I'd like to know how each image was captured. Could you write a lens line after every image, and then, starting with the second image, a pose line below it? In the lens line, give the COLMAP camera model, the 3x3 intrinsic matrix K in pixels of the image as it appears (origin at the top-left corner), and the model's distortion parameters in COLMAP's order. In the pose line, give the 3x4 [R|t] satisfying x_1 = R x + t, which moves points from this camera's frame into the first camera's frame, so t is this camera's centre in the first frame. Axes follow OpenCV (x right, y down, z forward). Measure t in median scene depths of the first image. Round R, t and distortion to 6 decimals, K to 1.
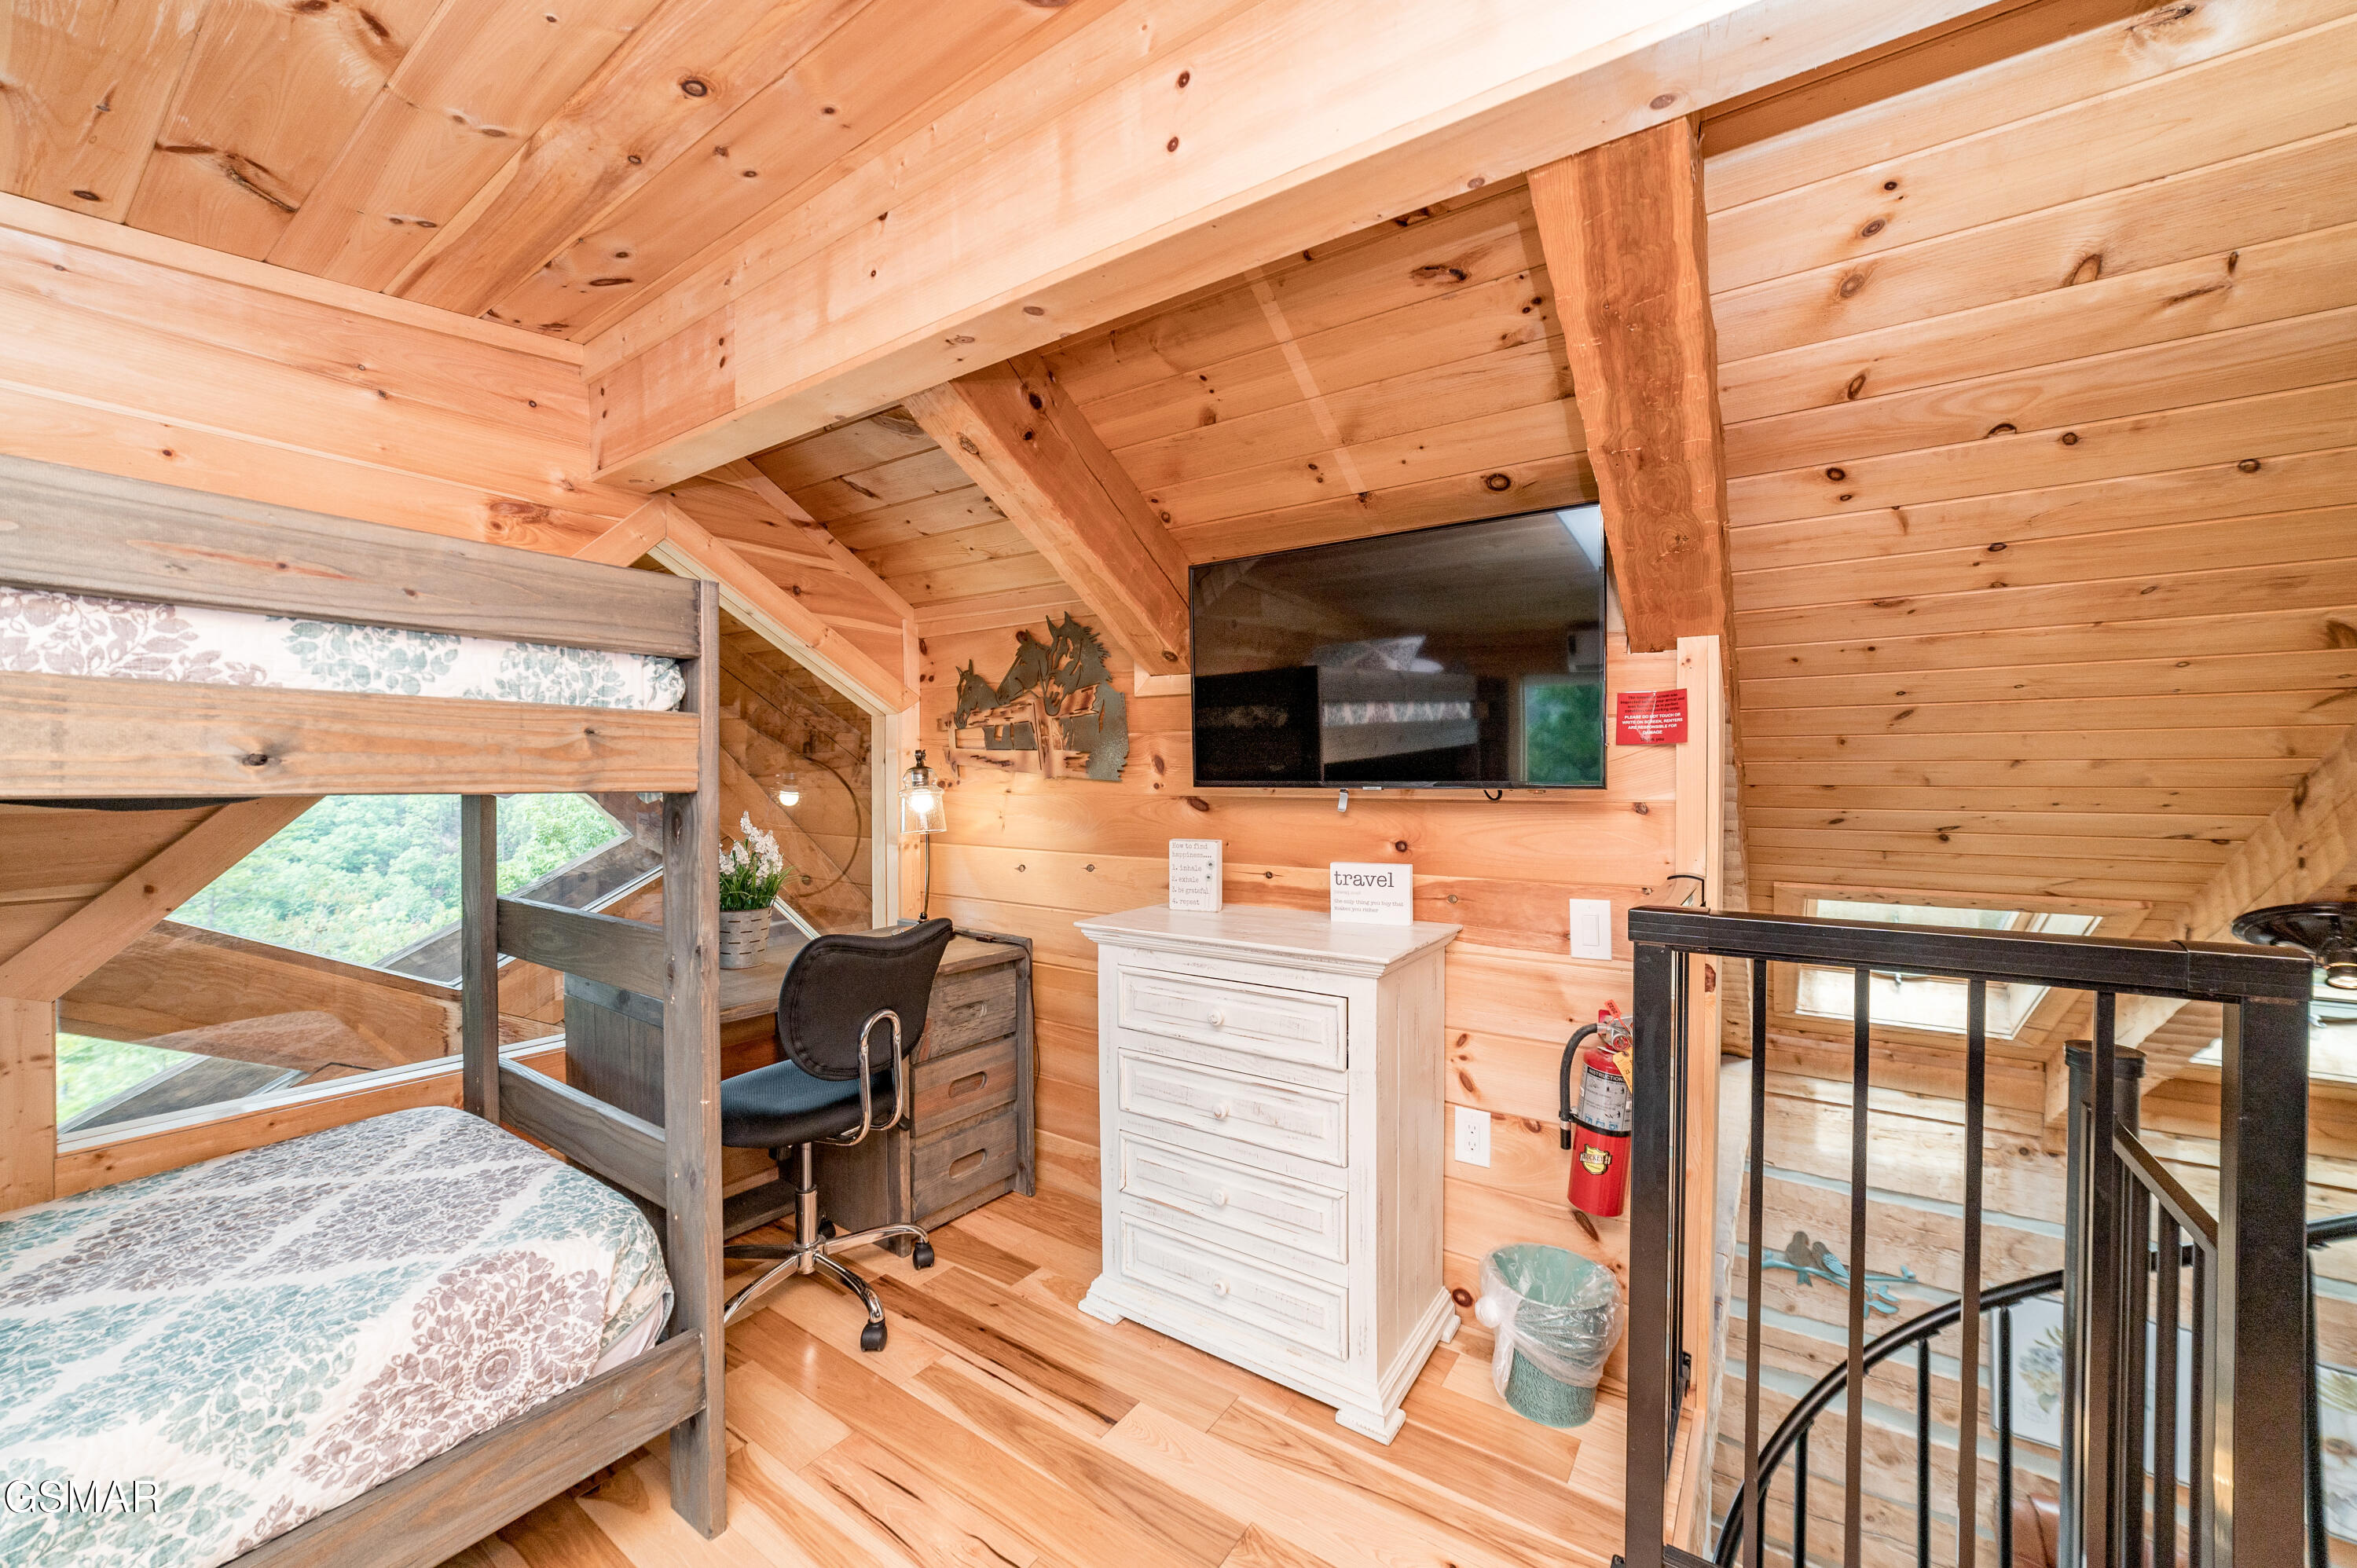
lens RADIAL K [[894.0, 0, 1181.9], [0, 894.0, 792.7], [0, 0, 1]] dist [-0.019683, 0.006030]
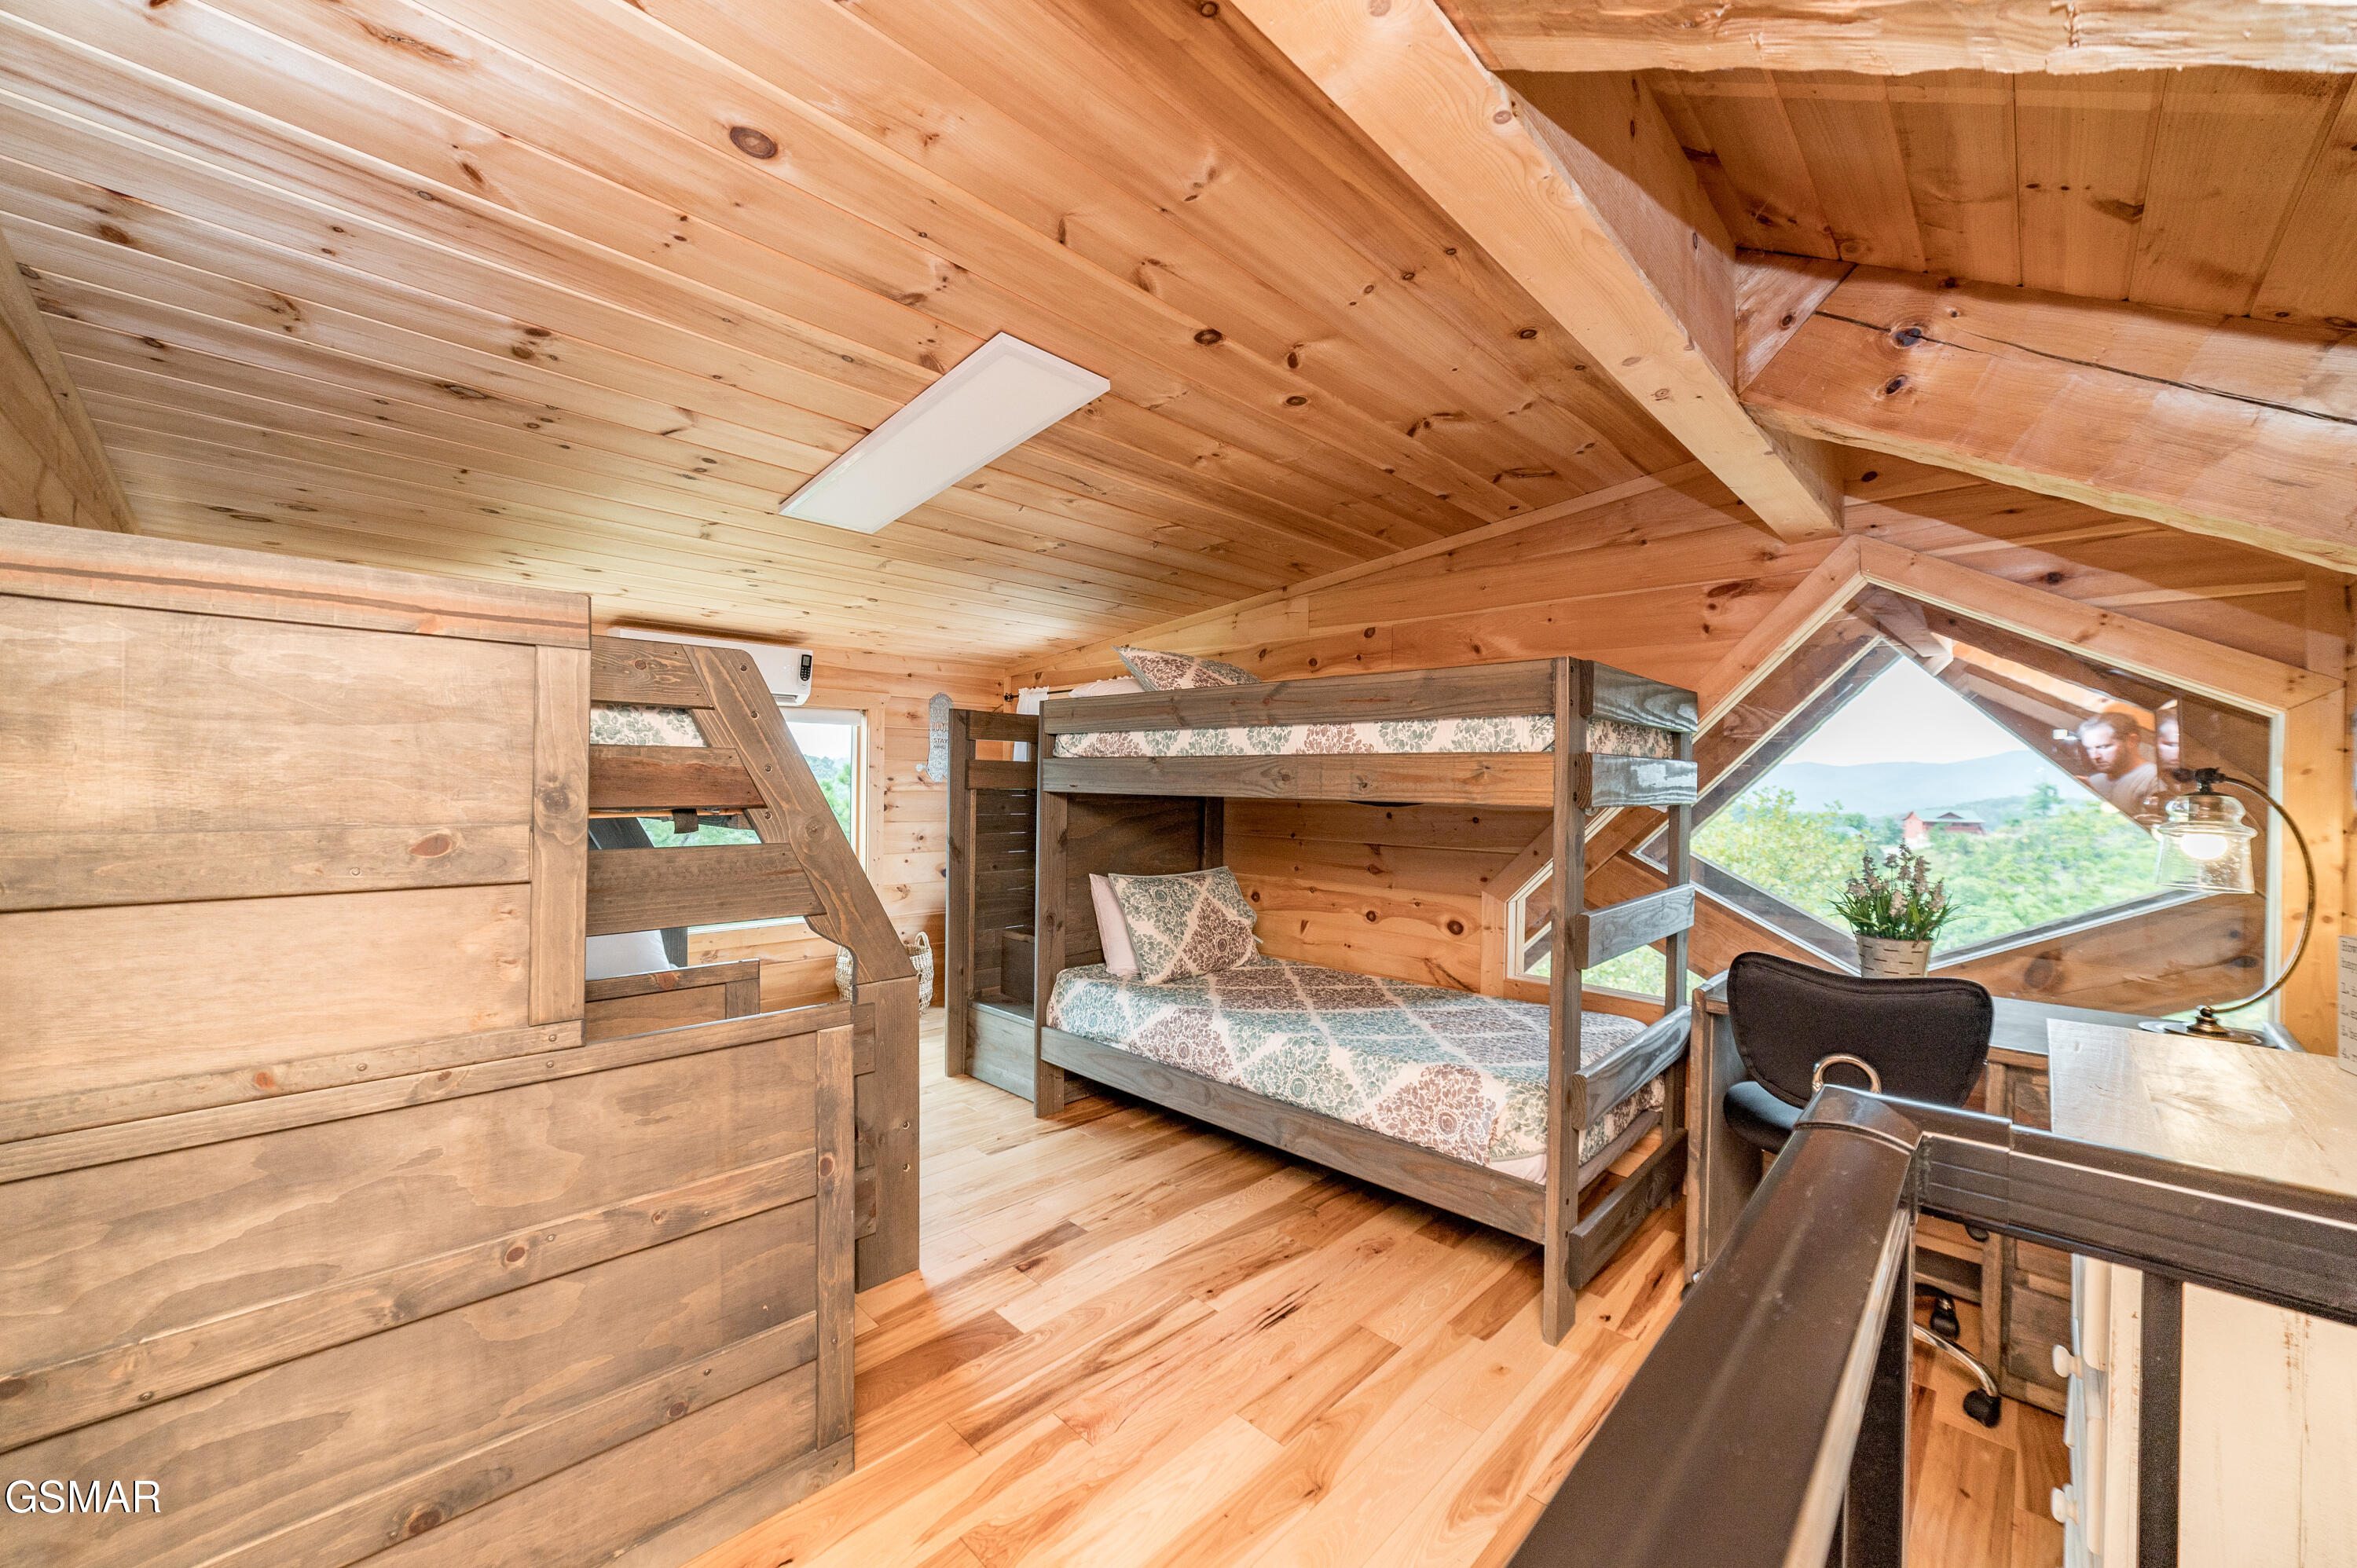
lens RADIAL K [[894.0, 0, 1185.2], [0, 894.0, 777.2], [0, 0, 1]] dist [-0.019683, 0.006030]
pose [[-0.174696, -0.007980, -0.984590, 1.101272], [-0.033864, 0.999424, -0.002092, -0.029691], [0.984040, 0.032977, -0.174866, 0.764251]]
